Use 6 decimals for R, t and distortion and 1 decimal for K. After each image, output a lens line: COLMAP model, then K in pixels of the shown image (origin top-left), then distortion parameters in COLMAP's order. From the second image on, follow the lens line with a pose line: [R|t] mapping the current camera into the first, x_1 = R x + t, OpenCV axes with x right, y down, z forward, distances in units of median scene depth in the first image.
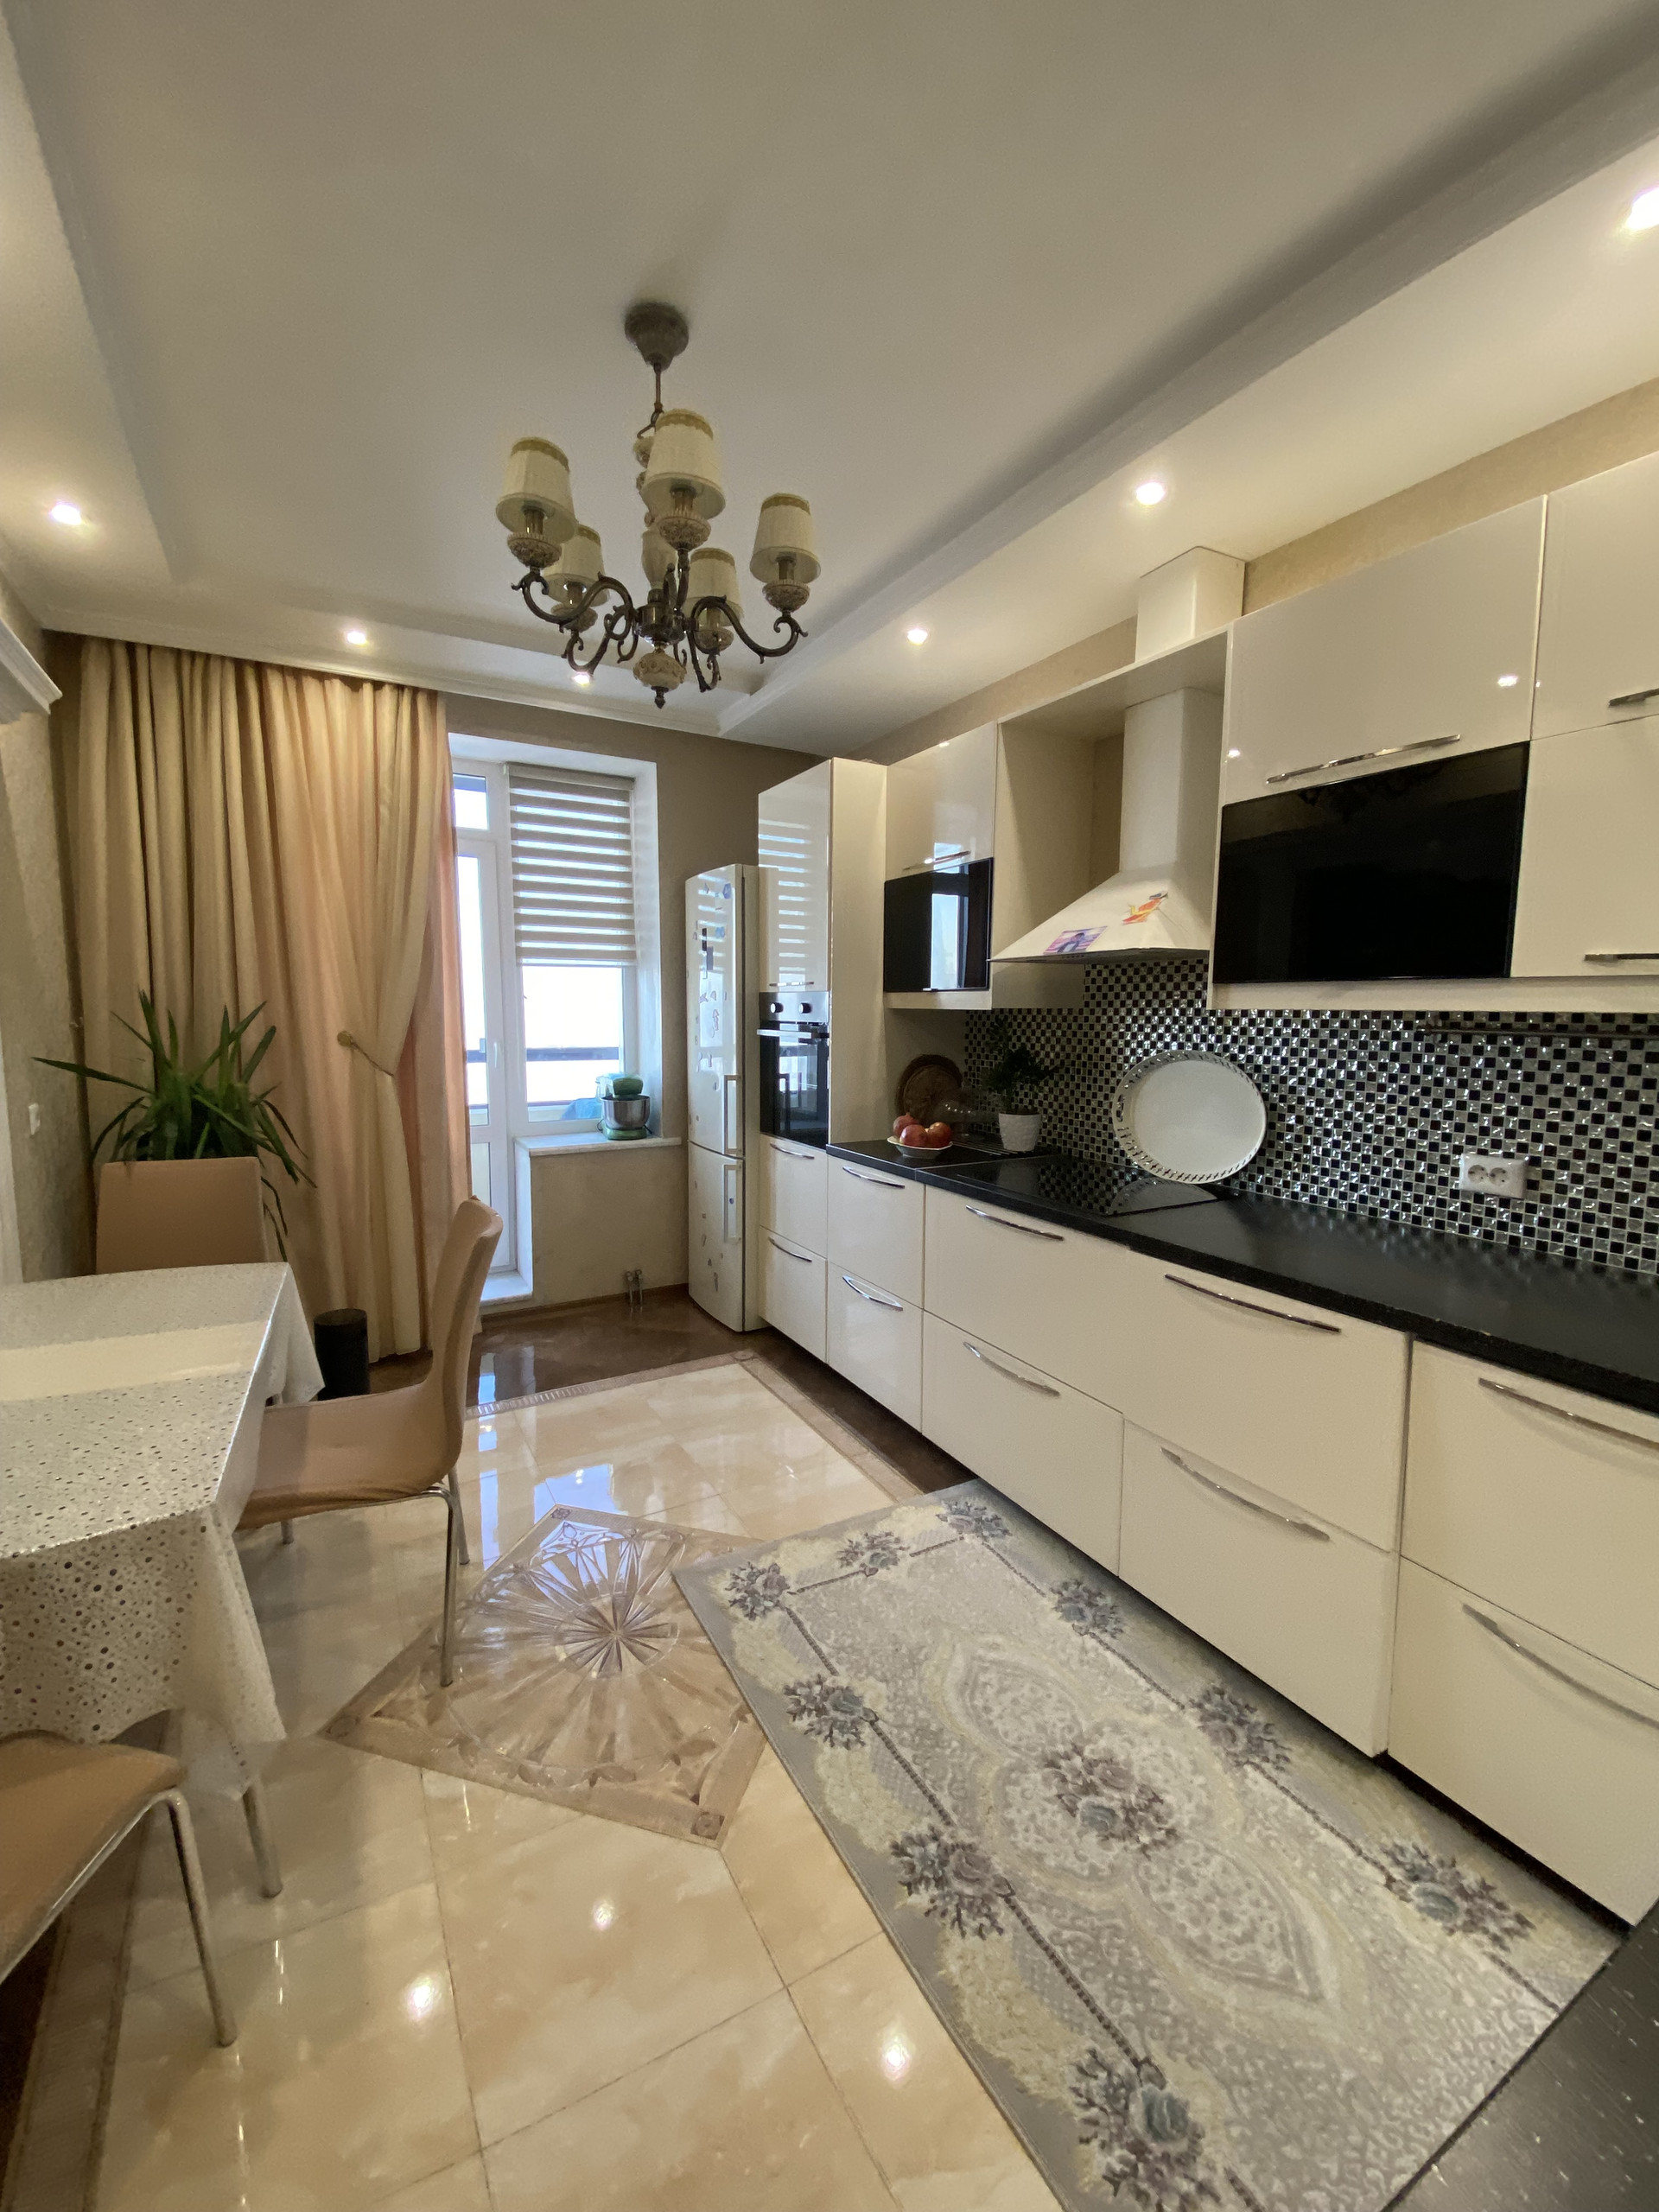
lens RADIAL K [[883.7, 0, 835.4], [0, 883.7, 1109.8], [0, 0, 1]] dist [-0.027380, -0.006976]
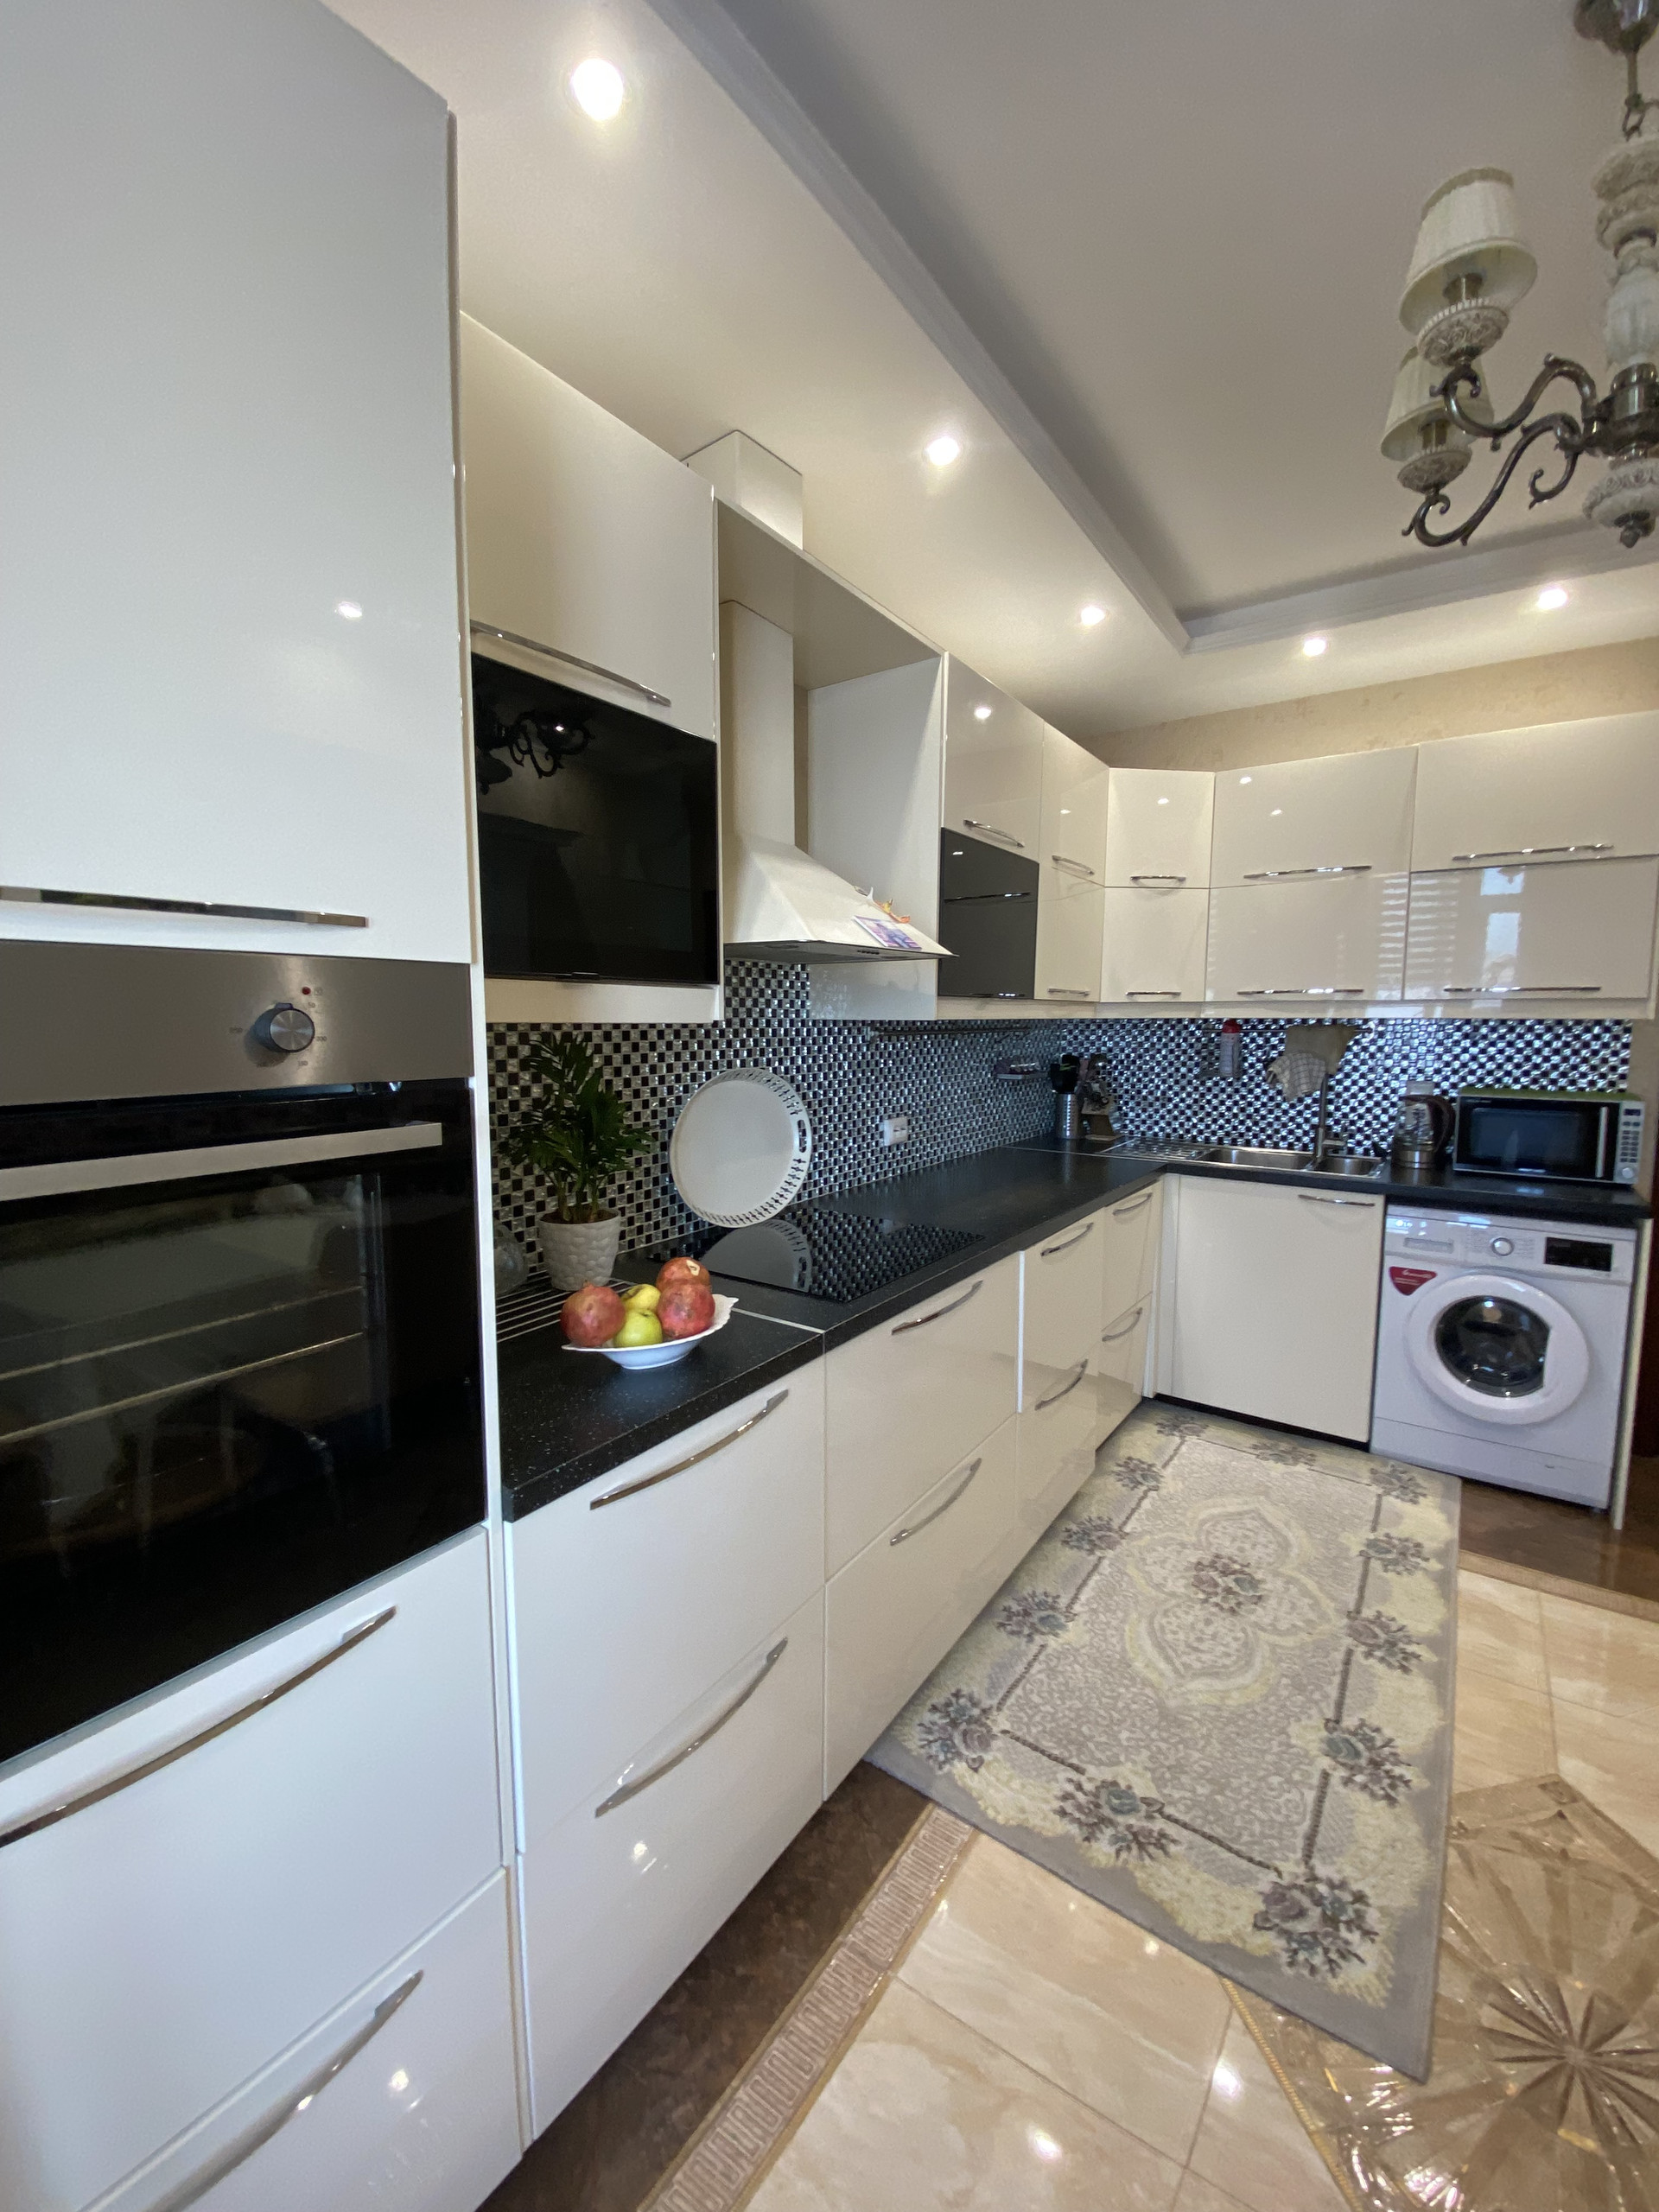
lens RADIAL K [[896.6, 0, 827.3], [0, 896.6, 1100.1], [0, 0, 1]] dist [0.018569, -0.019274]
pose [[-0.426511, -0.094069, 0.899578, -0.538531], [0.098788, 0.983782, 0.149712, -0.211348], [-0.899072, 0.152721, -0.410301, 1.716748]]
